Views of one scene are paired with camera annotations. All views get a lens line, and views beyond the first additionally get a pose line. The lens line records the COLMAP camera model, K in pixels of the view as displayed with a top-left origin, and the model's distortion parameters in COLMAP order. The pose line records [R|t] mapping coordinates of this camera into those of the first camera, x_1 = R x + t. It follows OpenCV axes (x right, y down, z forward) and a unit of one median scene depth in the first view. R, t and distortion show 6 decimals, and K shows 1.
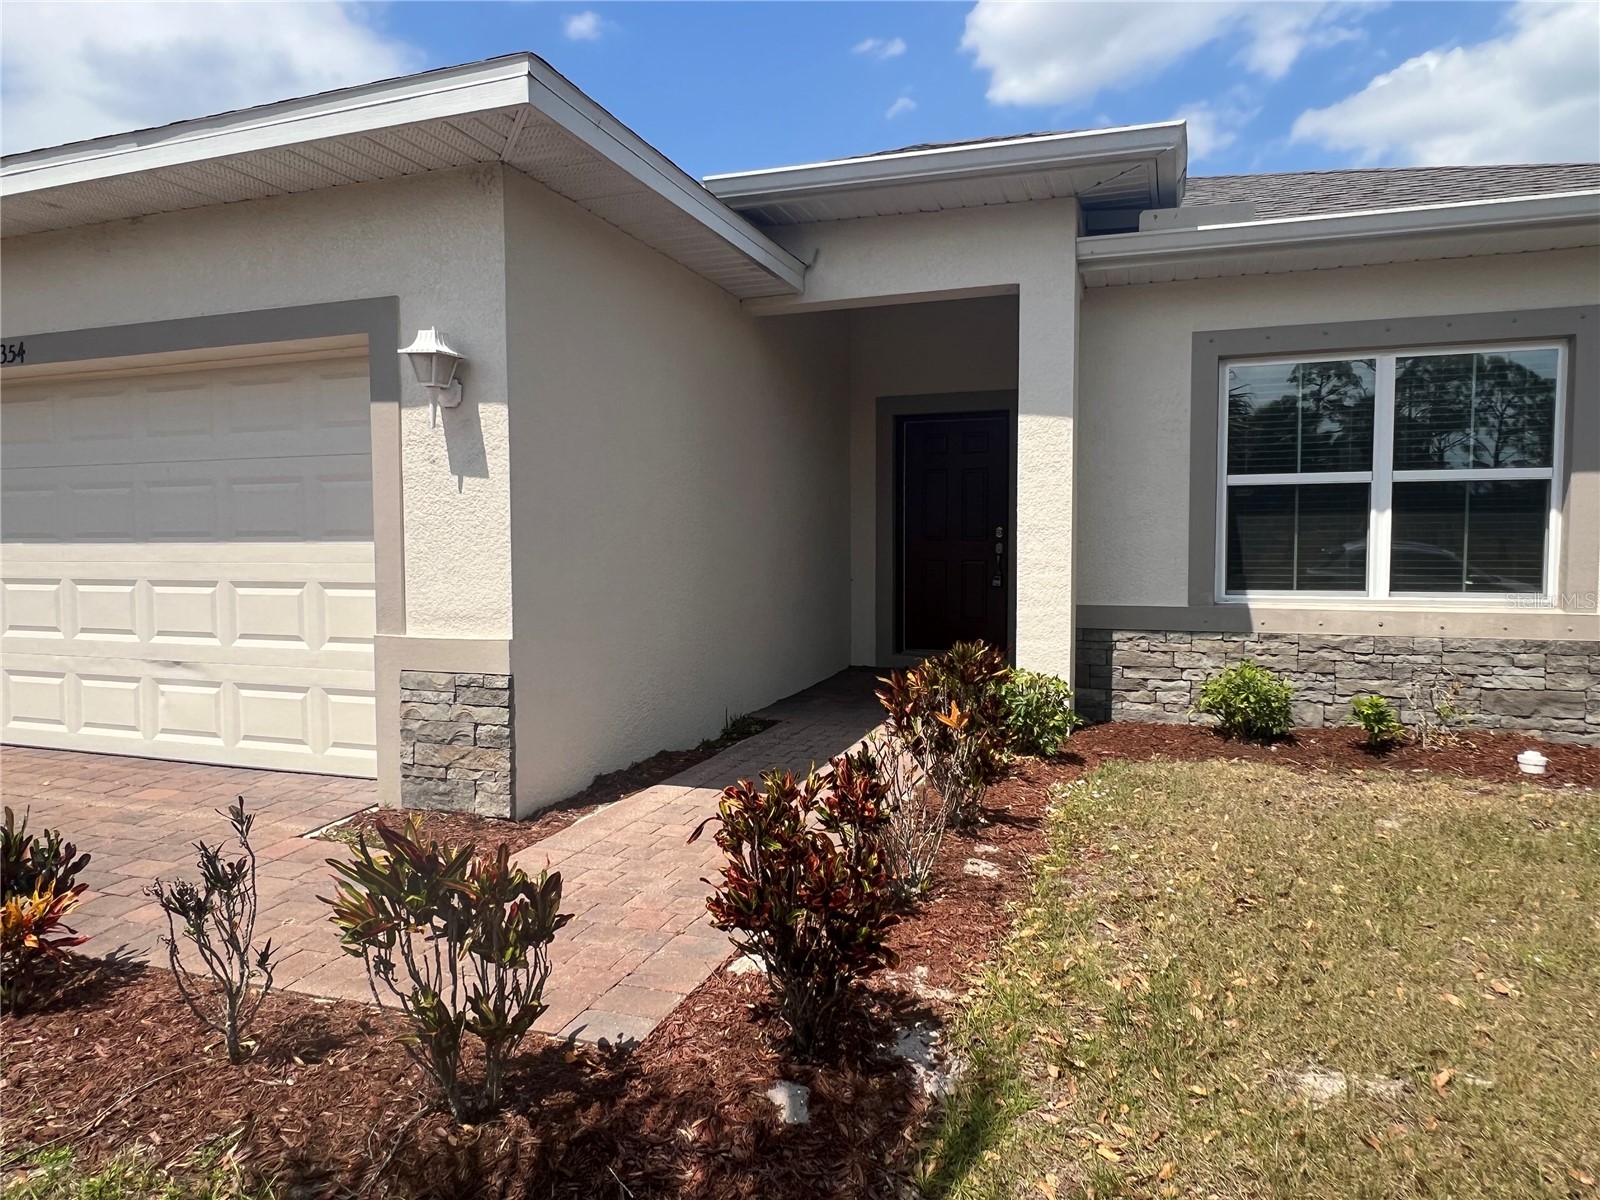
lens RADIAL K [[1008.0, 0, 800.0], [0, 1008.0, 600.0], [0, 0, 1]] dist [0.008211, 0.003127]
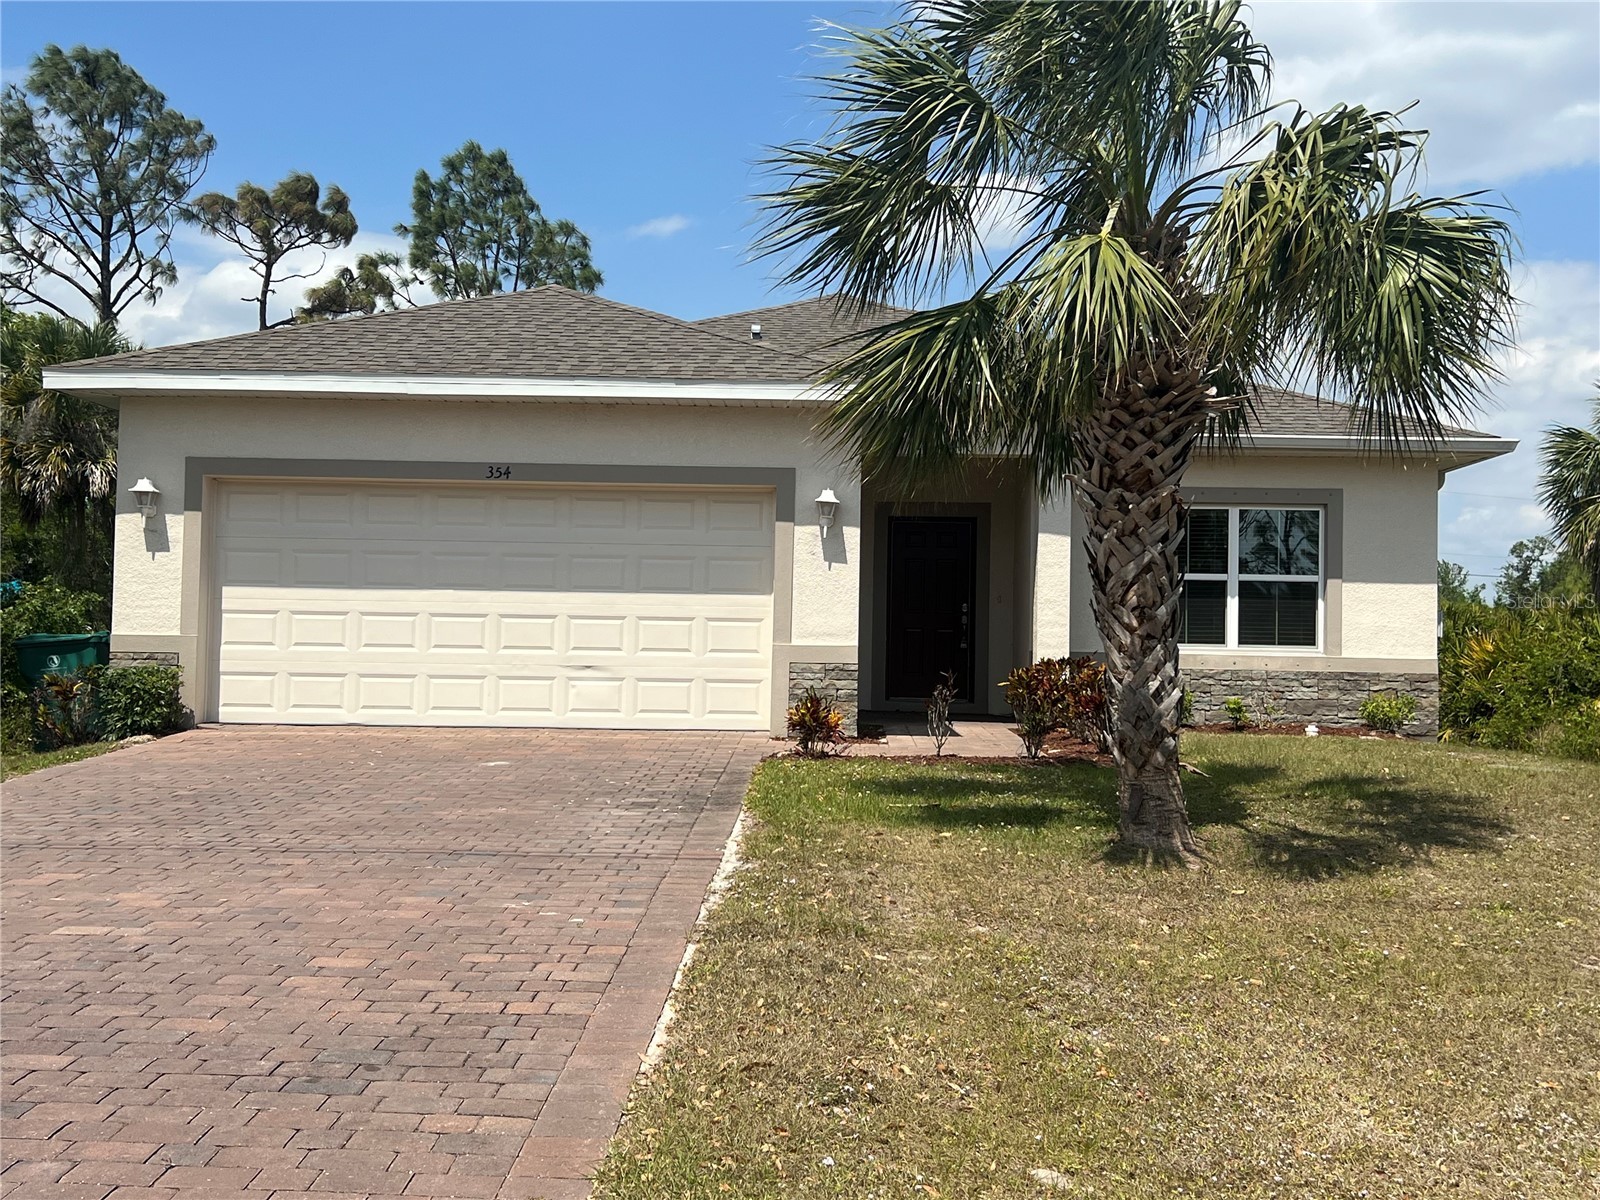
lens RADIAL K [[1801.1, 0, 800.0], [0, 1801.1, 600.0], [0, 0, 1]] dist [0.236441, -0.001664]
pose [[0.943904, 0.030410, 0.328816, -1.207474], [-0.001336, 0.996094, -0.088287, 0.203088], [-0.330217, 0.082896, 0.940258, -1.771989]]
